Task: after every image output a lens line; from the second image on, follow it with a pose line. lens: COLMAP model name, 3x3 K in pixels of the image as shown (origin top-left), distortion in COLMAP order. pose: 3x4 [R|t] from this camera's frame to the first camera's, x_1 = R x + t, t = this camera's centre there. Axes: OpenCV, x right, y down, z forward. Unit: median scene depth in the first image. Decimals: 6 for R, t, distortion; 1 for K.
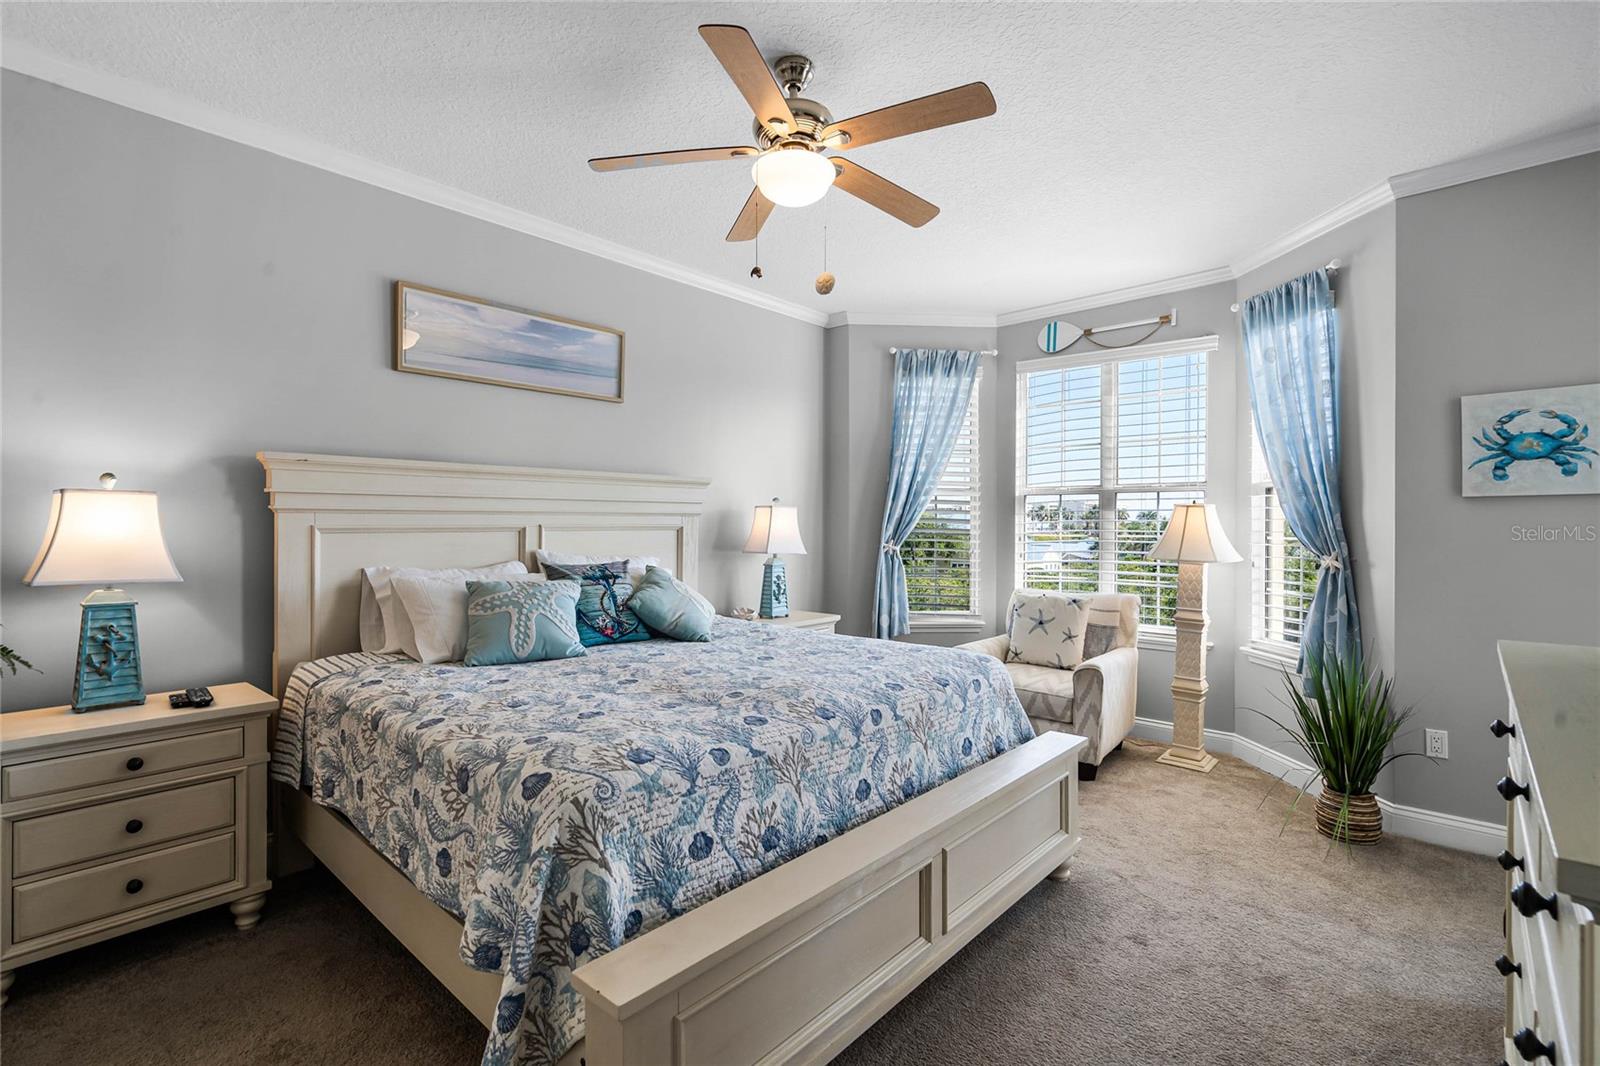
lens RADIAL K [[730.6, 0, 789.3], [0, 730.6, 517.3], [0, 0, 1]] dist [-0.003875, 0.002206]
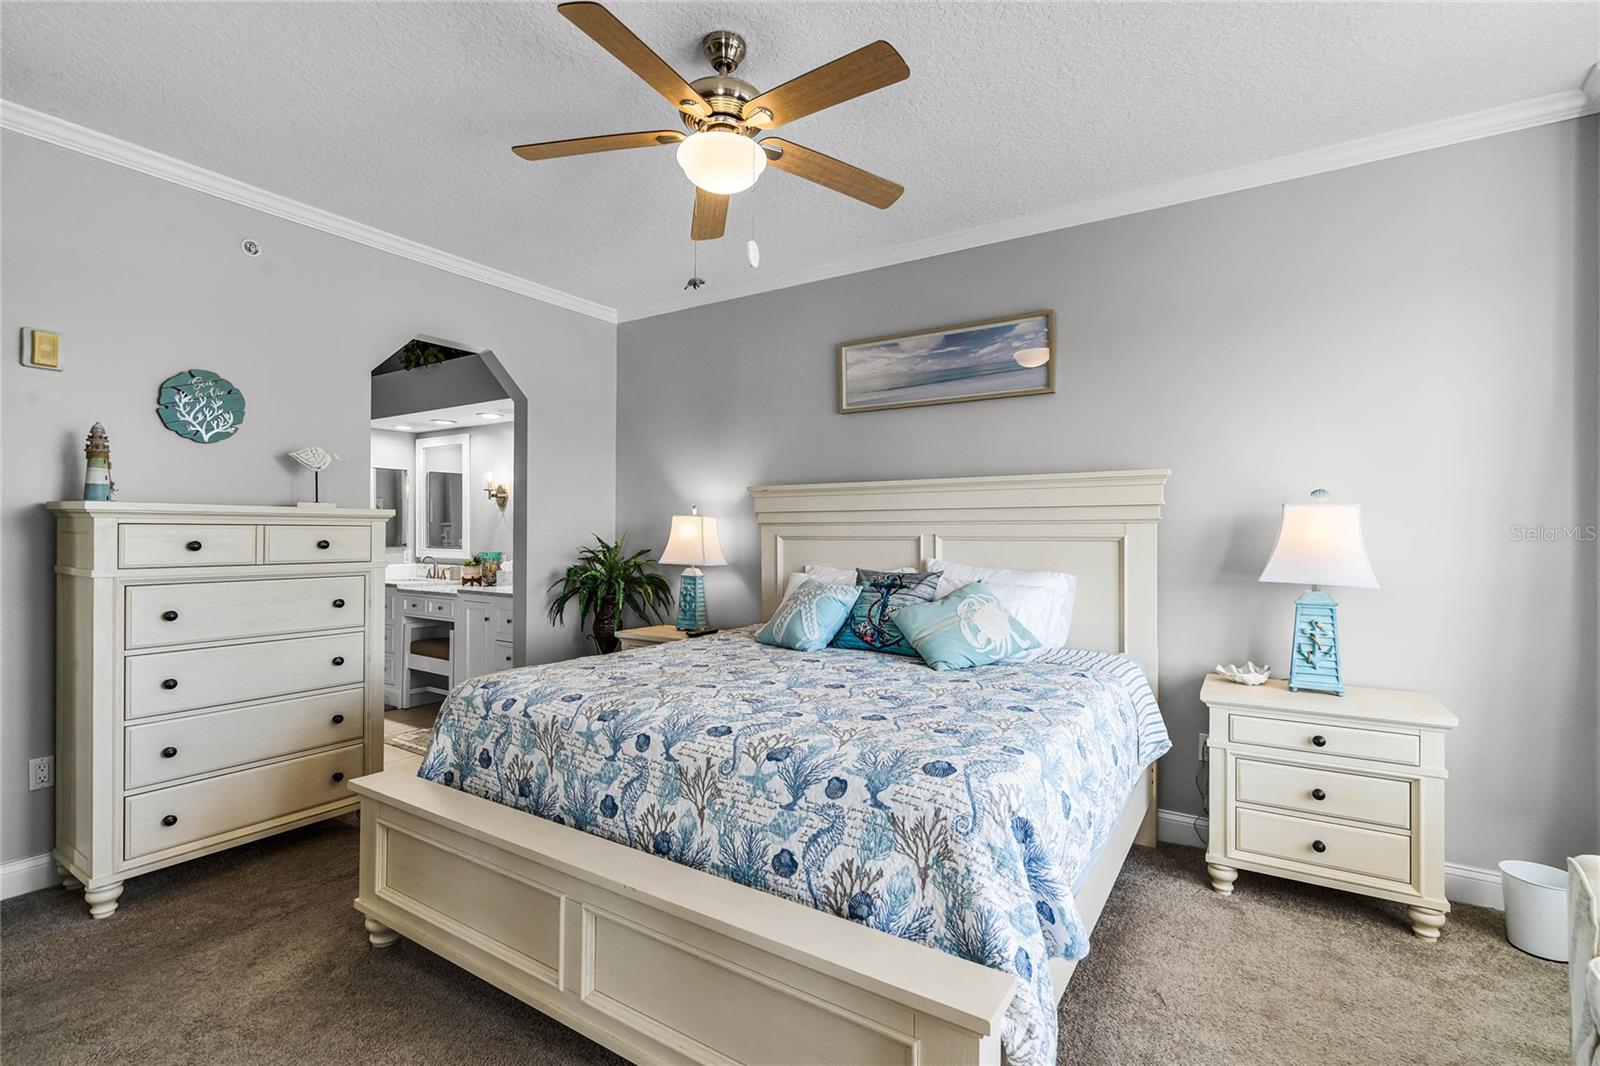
lens RADIAL K [[730.6, 0, 793.7], [0, 730.6, 525.9], [0, 0, 1]] dist [-0.003875, 0.002206]
pose [[0.164901, -0.011243, -0.986246, 0.984202], [0.006254, 0.999927, -0.010353, 0.012163], [0.986290, -0.004460, 0.164960, 0.969161]]
